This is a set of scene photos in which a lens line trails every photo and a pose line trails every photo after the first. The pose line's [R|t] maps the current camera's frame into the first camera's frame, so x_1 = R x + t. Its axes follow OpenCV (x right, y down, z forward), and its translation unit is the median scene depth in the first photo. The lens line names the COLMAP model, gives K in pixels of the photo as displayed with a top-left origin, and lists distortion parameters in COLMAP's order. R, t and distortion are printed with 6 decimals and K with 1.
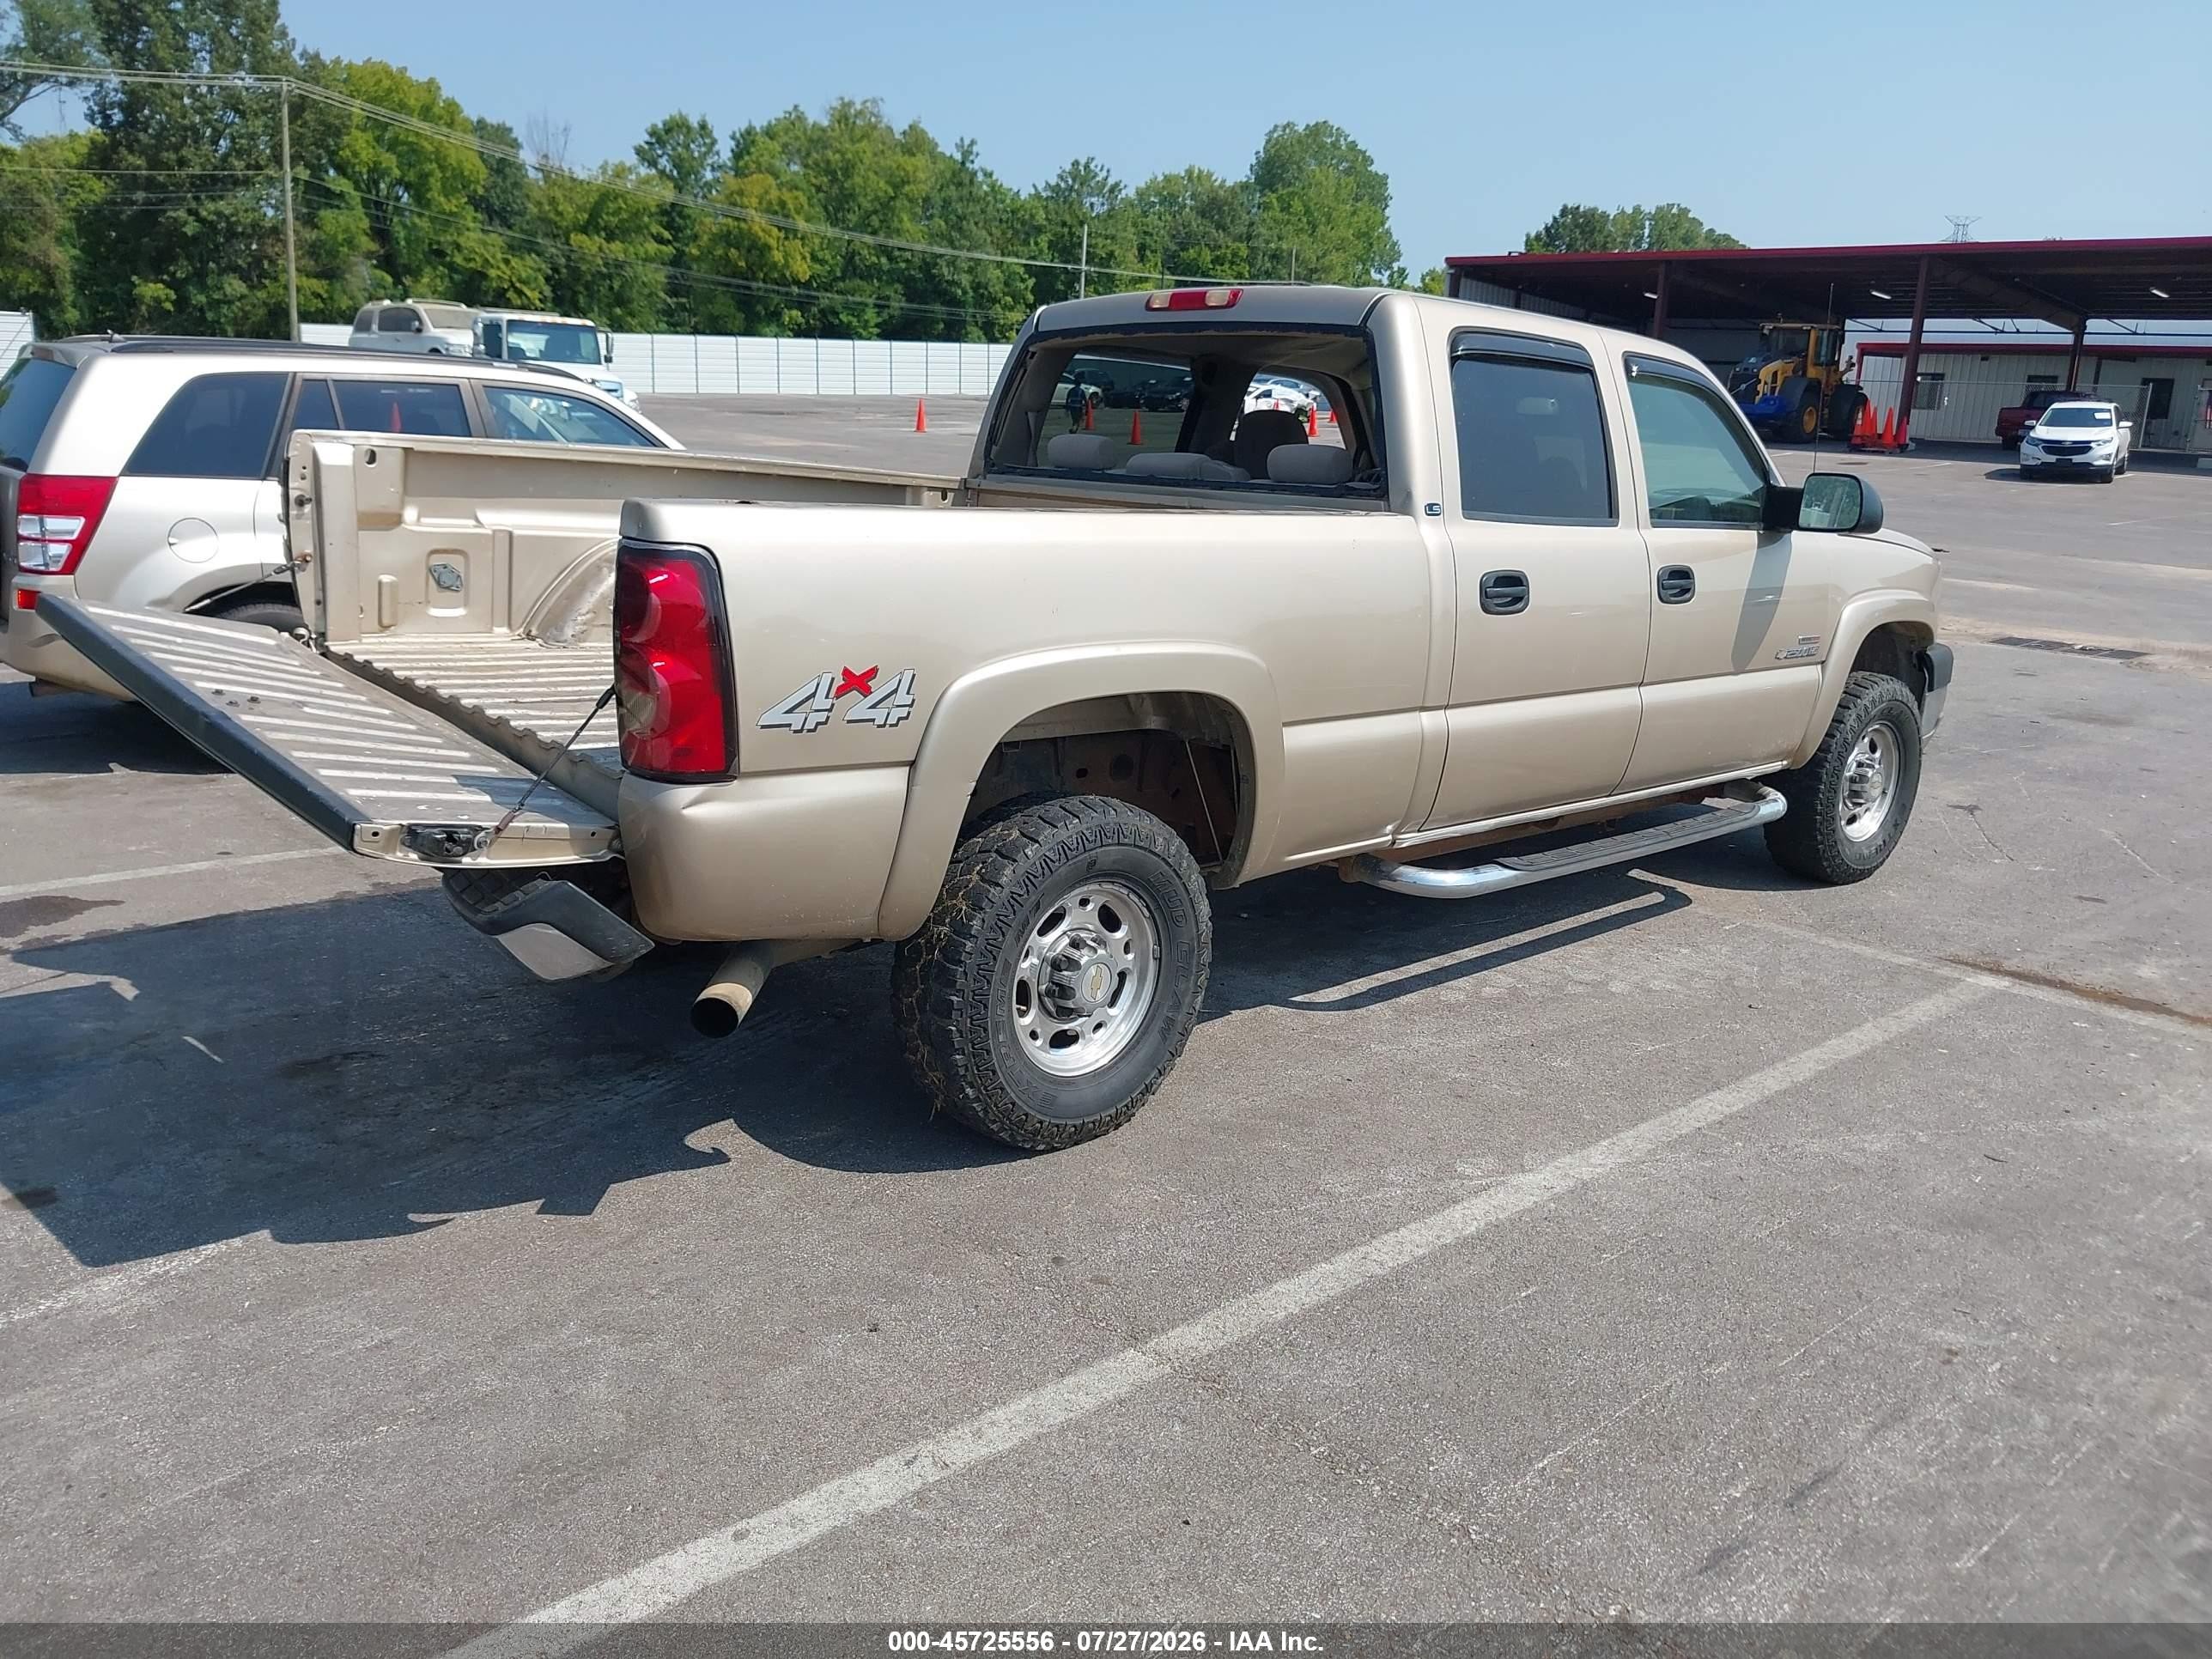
lens RADIAL K [[1746.9, 0, 1117.0], [0, 1746.9, 835.6], [0, 0, 1]] dist [0.014098, -0.033636]
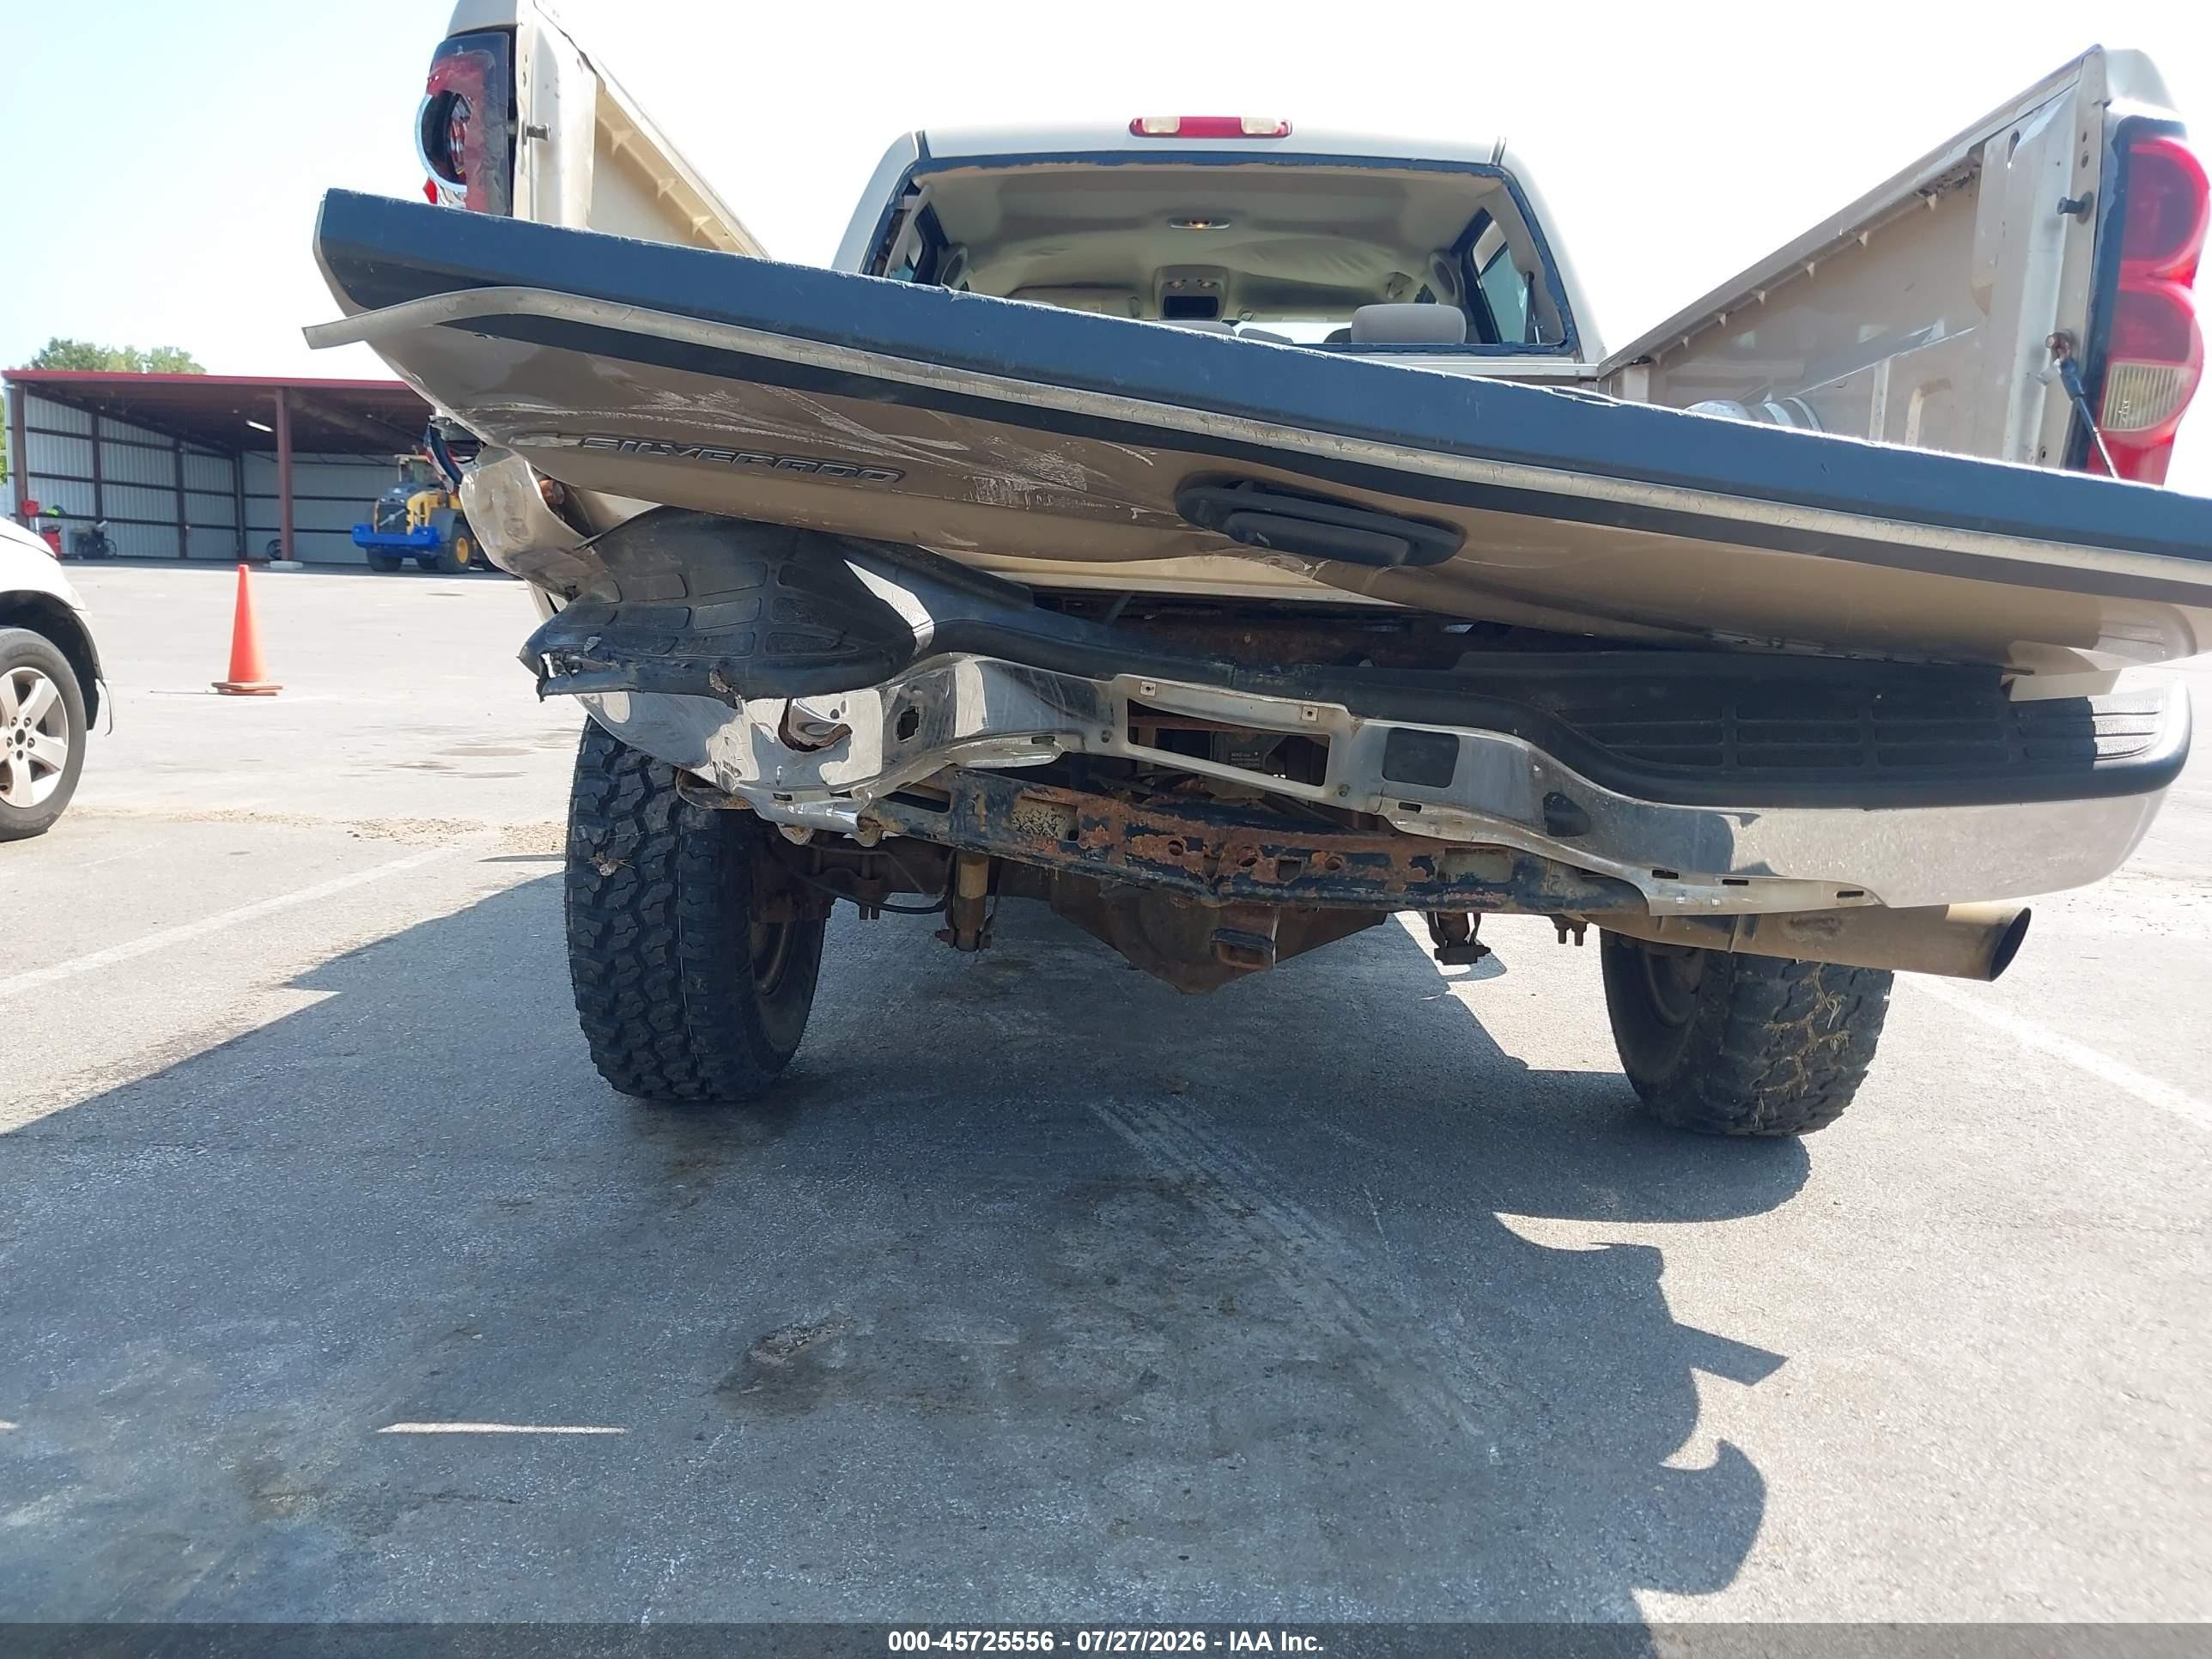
lens RADIAL K [[1746.9, 0, 1117.0], [0, 1746.9, 835.6], [0, 0, 1]] dist [0.014098, -0.033636]
pose [[0.711369, -0.113908, 0.693526, -0.050238], [0.171455, 0.985091, -0.014070, 0.001269], [-0.681584, 0.128918, 0.720294, 0.043944]]
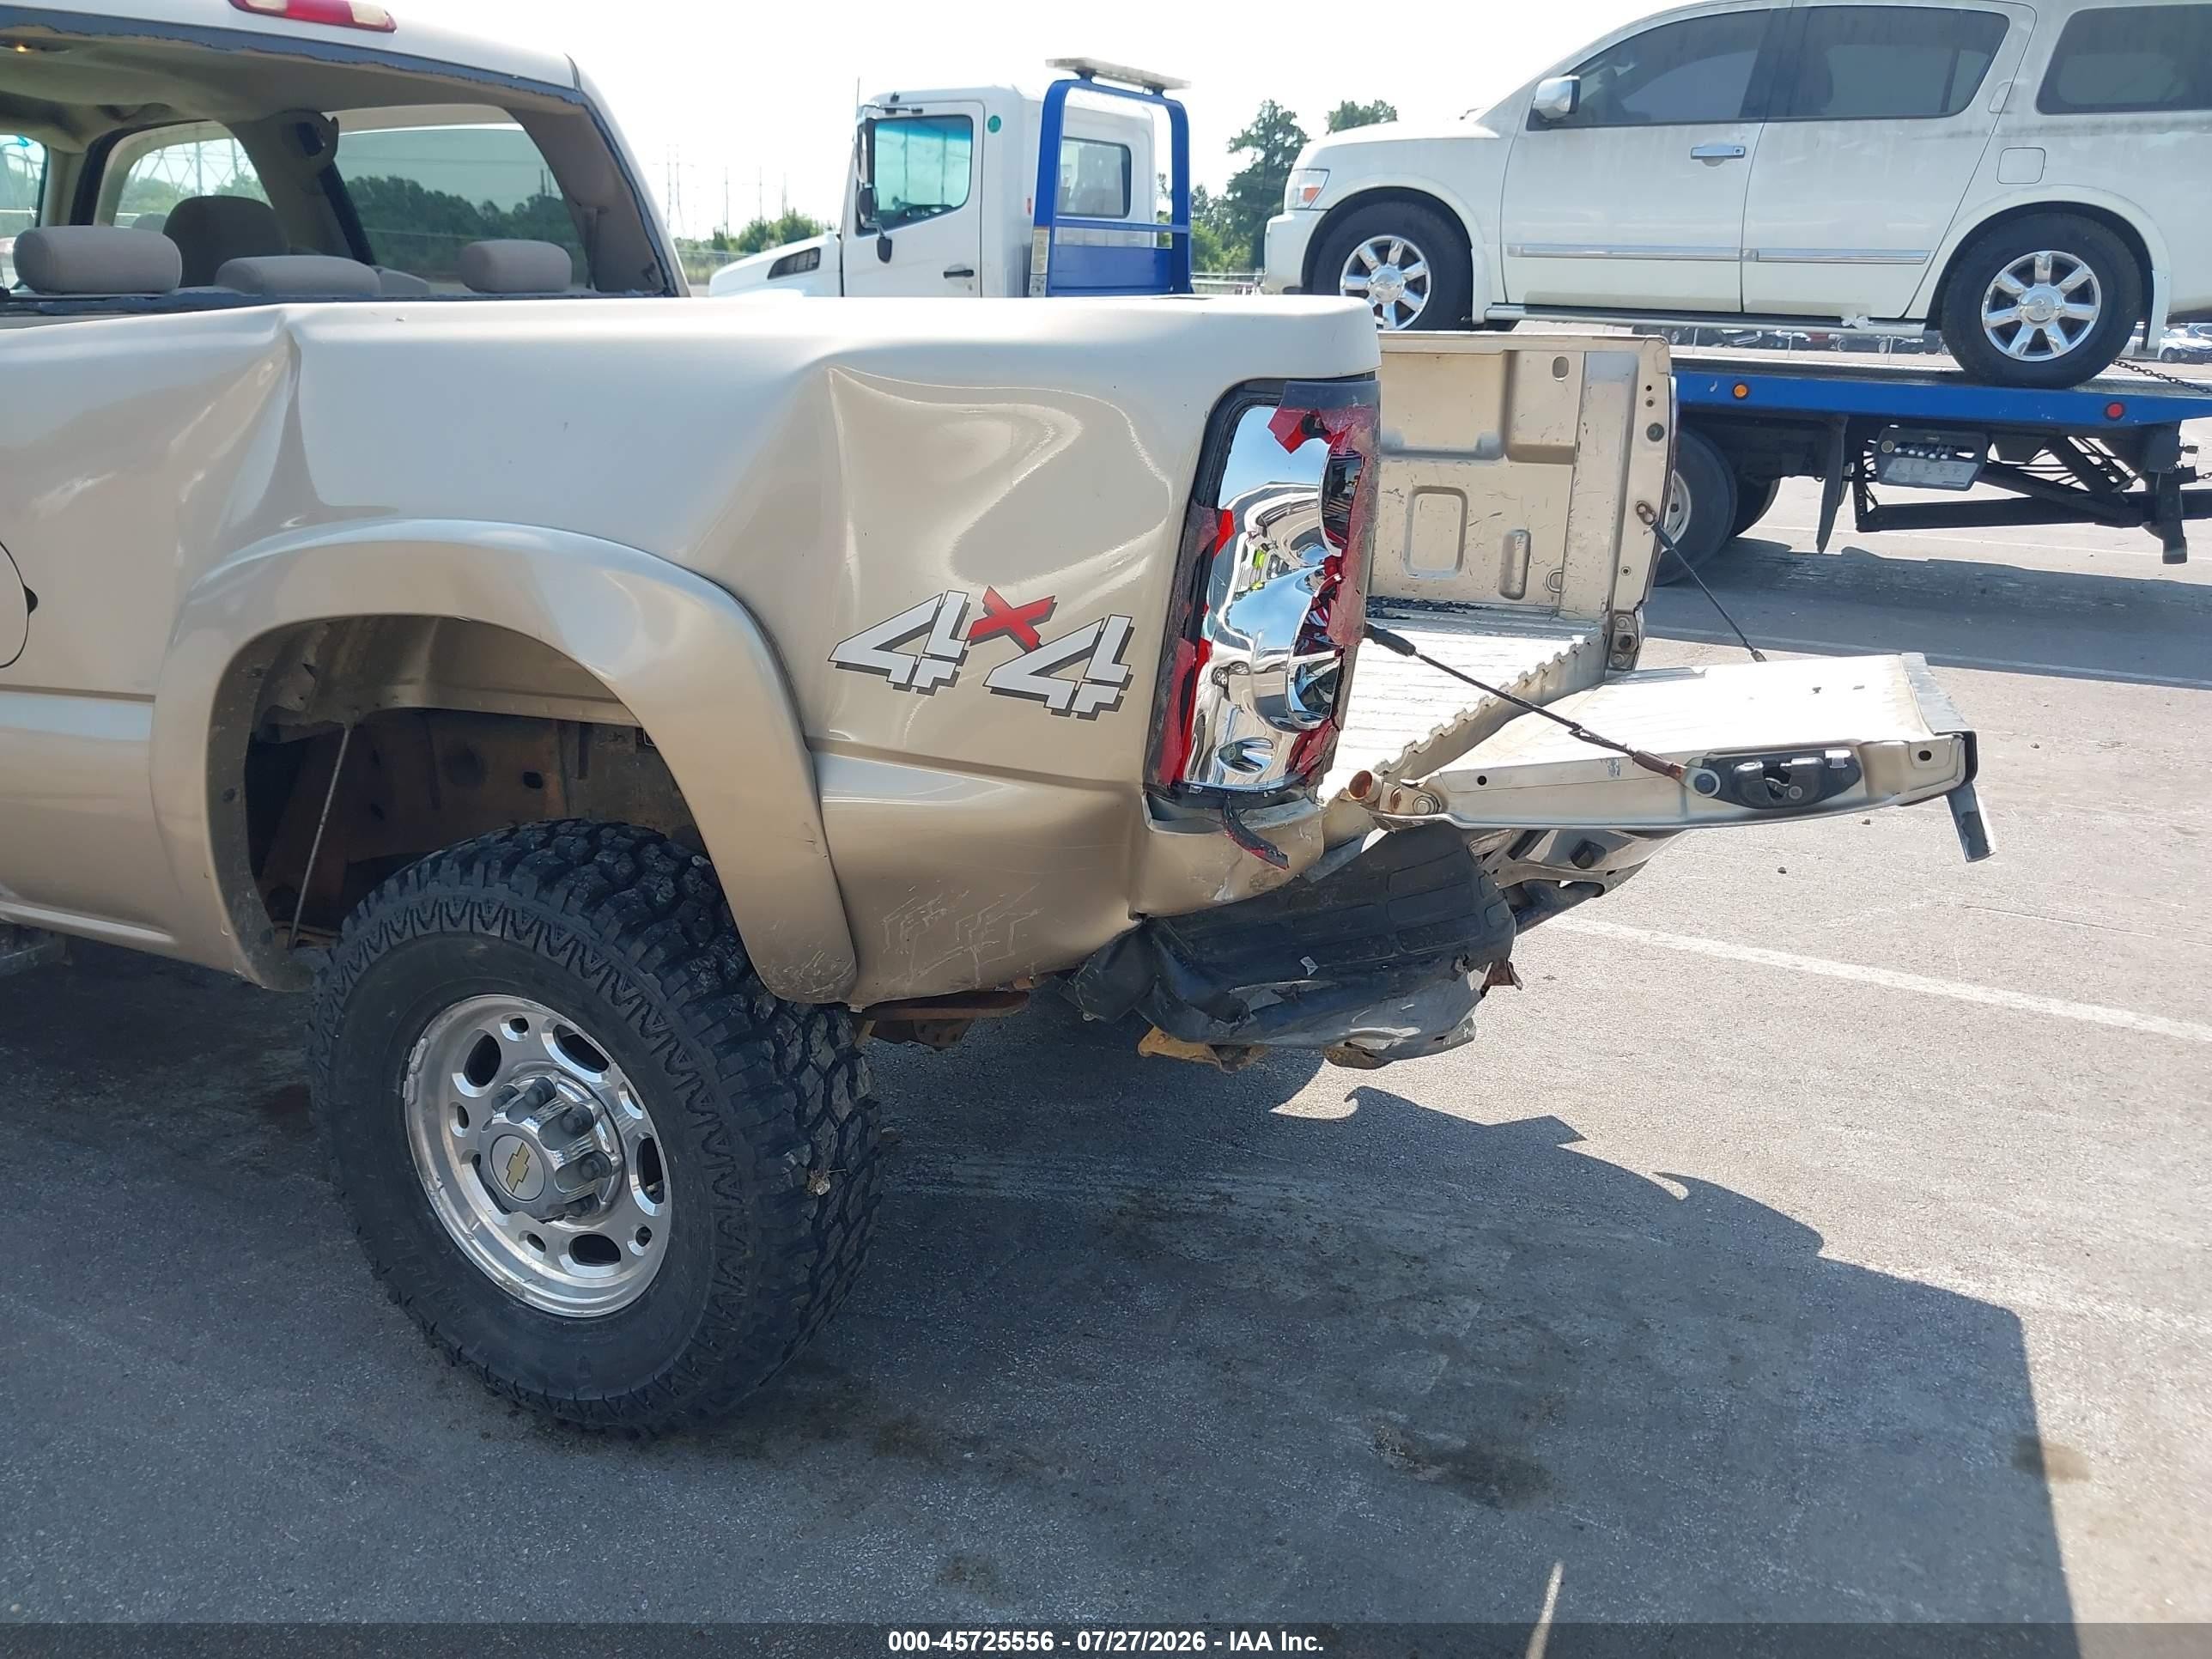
lens RADIAL K [[1746.9, 0, 1117.0], [0, 1746.9, 835.6], [0, 0, 1]] dist [0.014098, -0.033636]
pose [[-0.349685, -0.331885, 0.876112, -0.060902], [0.175730, 0.895317, 0.409300, -0.021569], [-0.920239, 0.297085, -0.254757, 0.086621]]
